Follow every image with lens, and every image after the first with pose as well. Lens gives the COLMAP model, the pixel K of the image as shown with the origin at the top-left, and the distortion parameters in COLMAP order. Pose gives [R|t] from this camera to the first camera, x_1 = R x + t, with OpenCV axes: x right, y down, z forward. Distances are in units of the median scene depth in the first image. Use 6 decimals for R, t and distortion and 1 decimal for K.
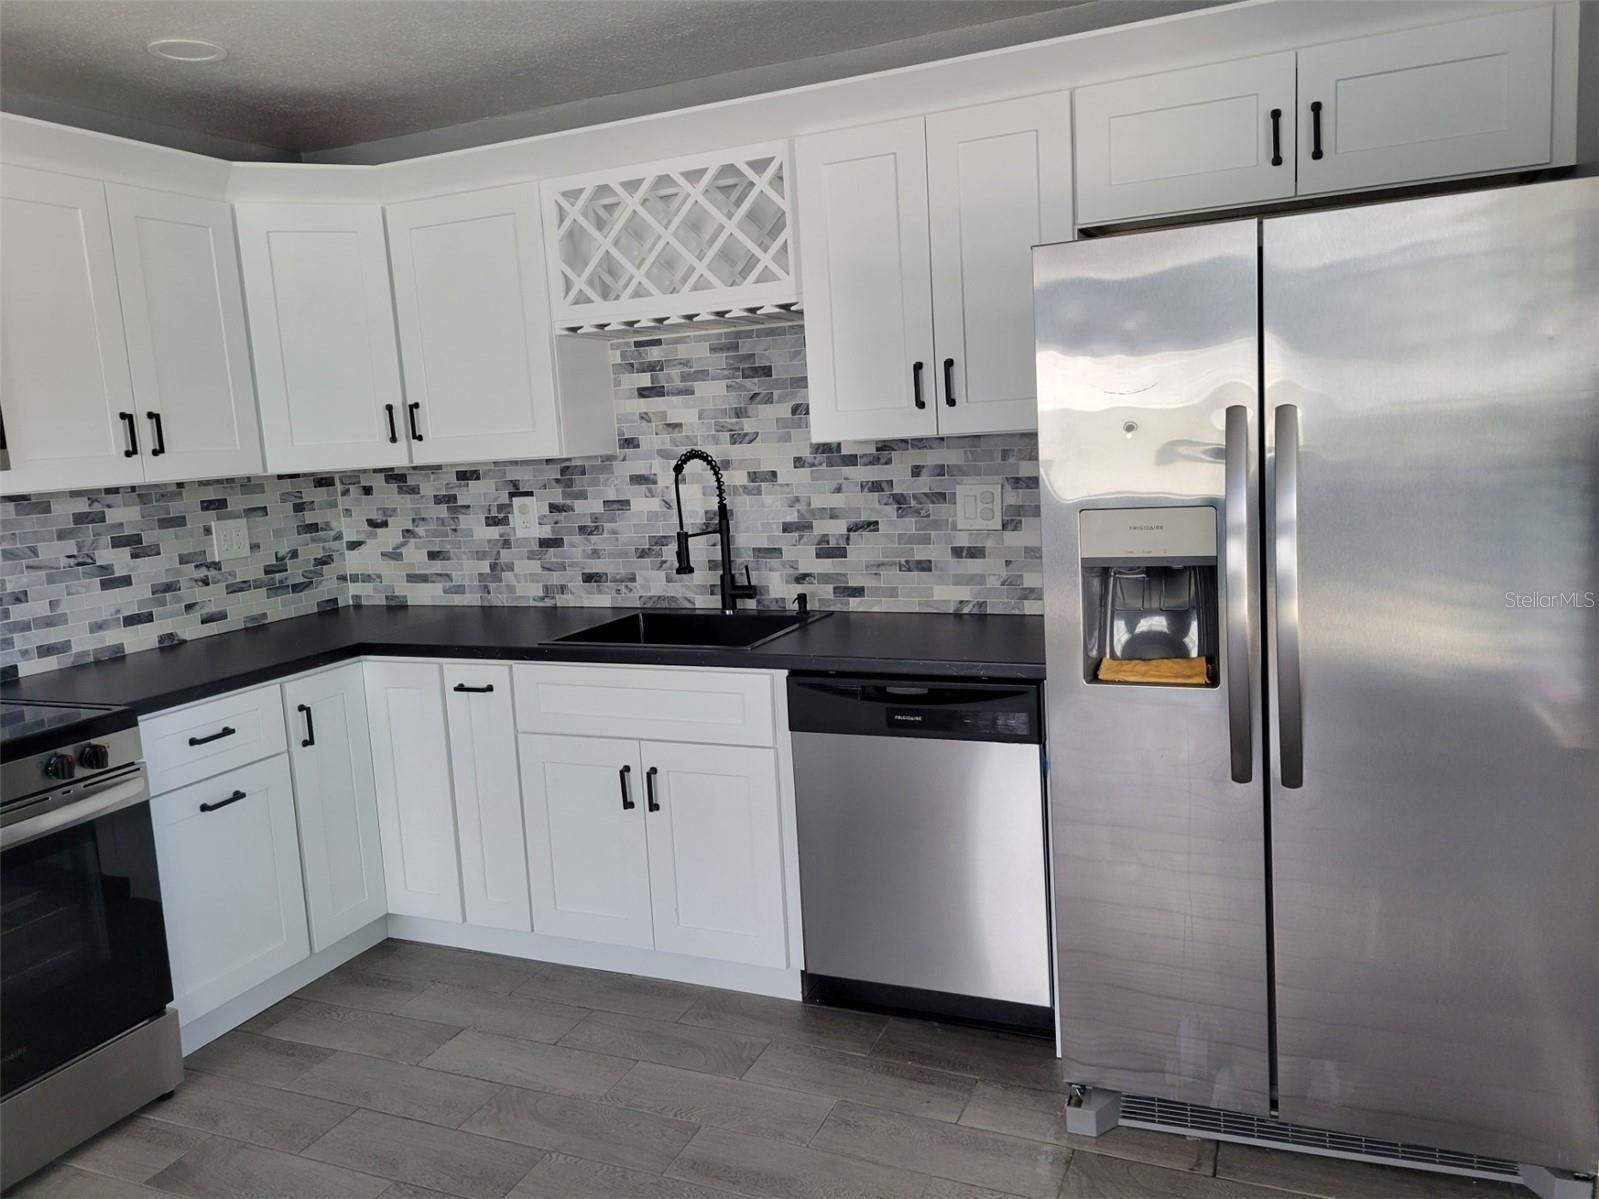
lens RADIAL K [[1187.1, 0, 776.7], [0, 1187.1, 585.4], [0, 0, 1]] dist [0.035479, -0.015741]
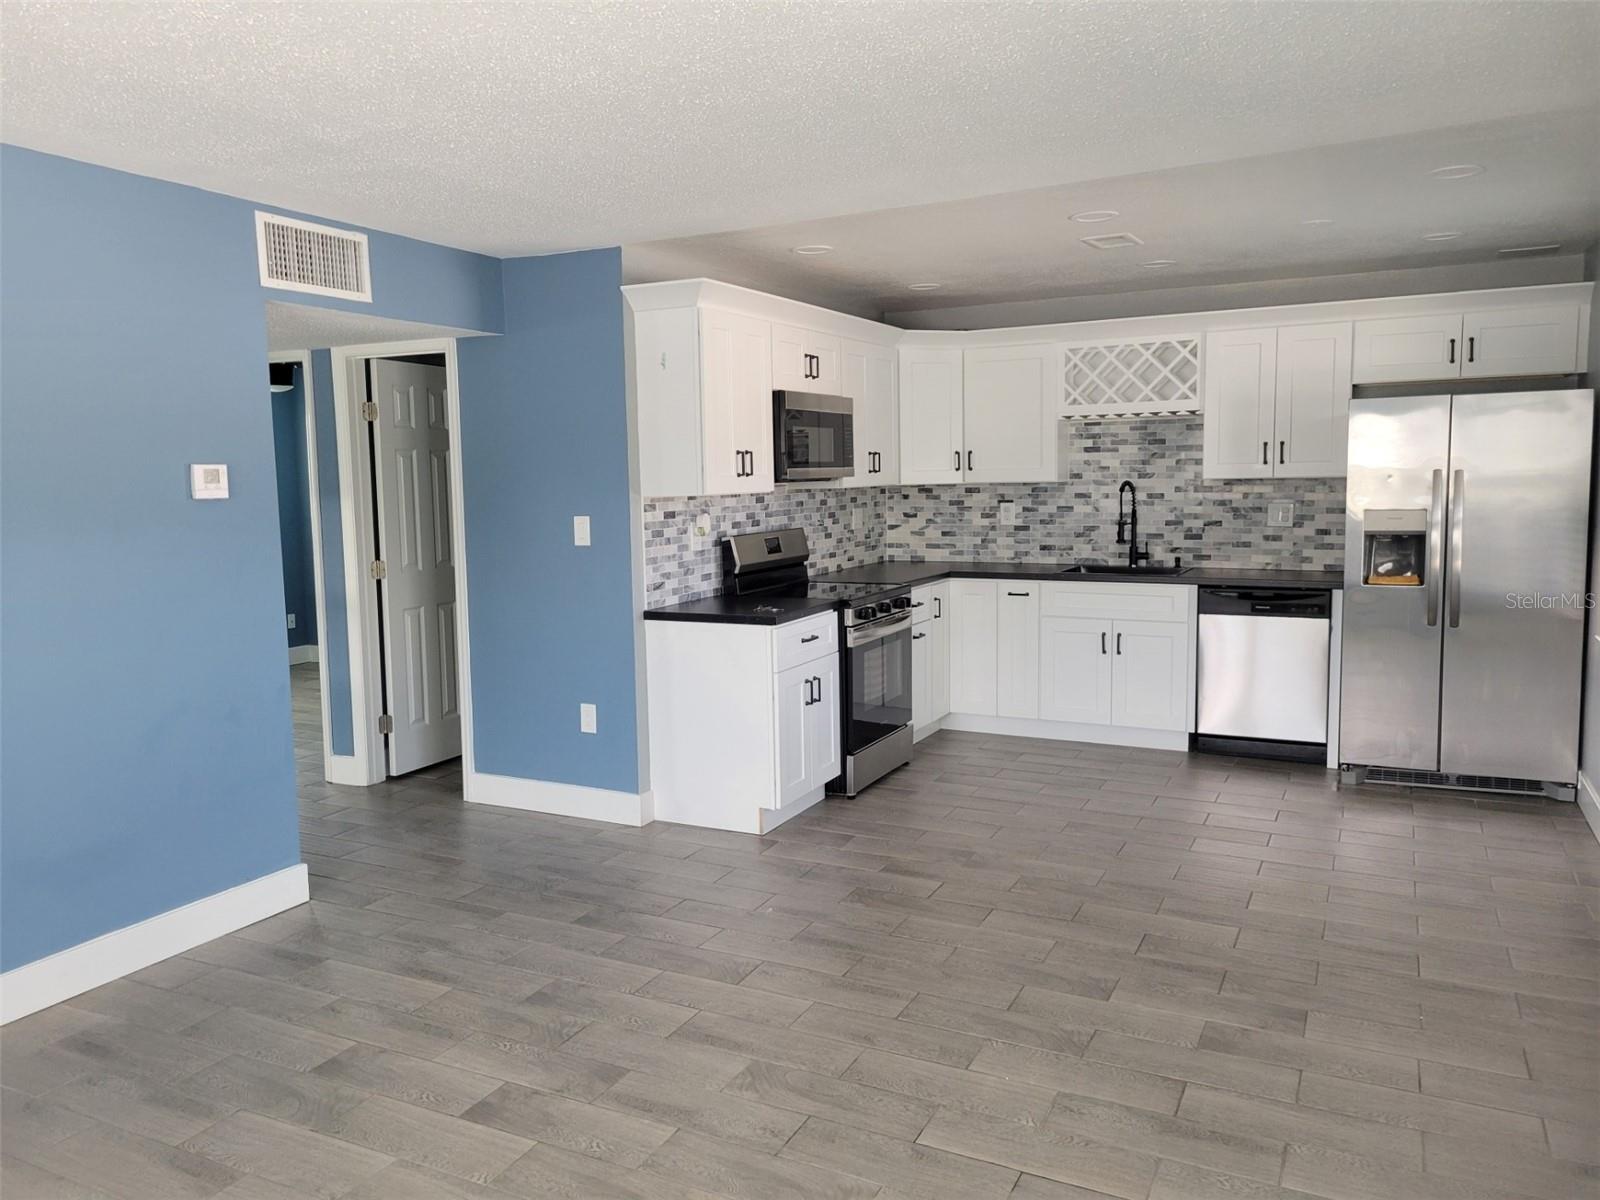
lens RADIAL K [[1168.2, 0, 762.3], [0, 1168.2, 601.6], [0, 0, 1]] dist [0.007826, 0.001893]
pose [[0.996432, 0.048102, -0.069349, -0.503080], [-0.049492, 0.998604, -0.018473, 0.143990], [0.068364, 0.021840, 0.997421, -0.915904]]
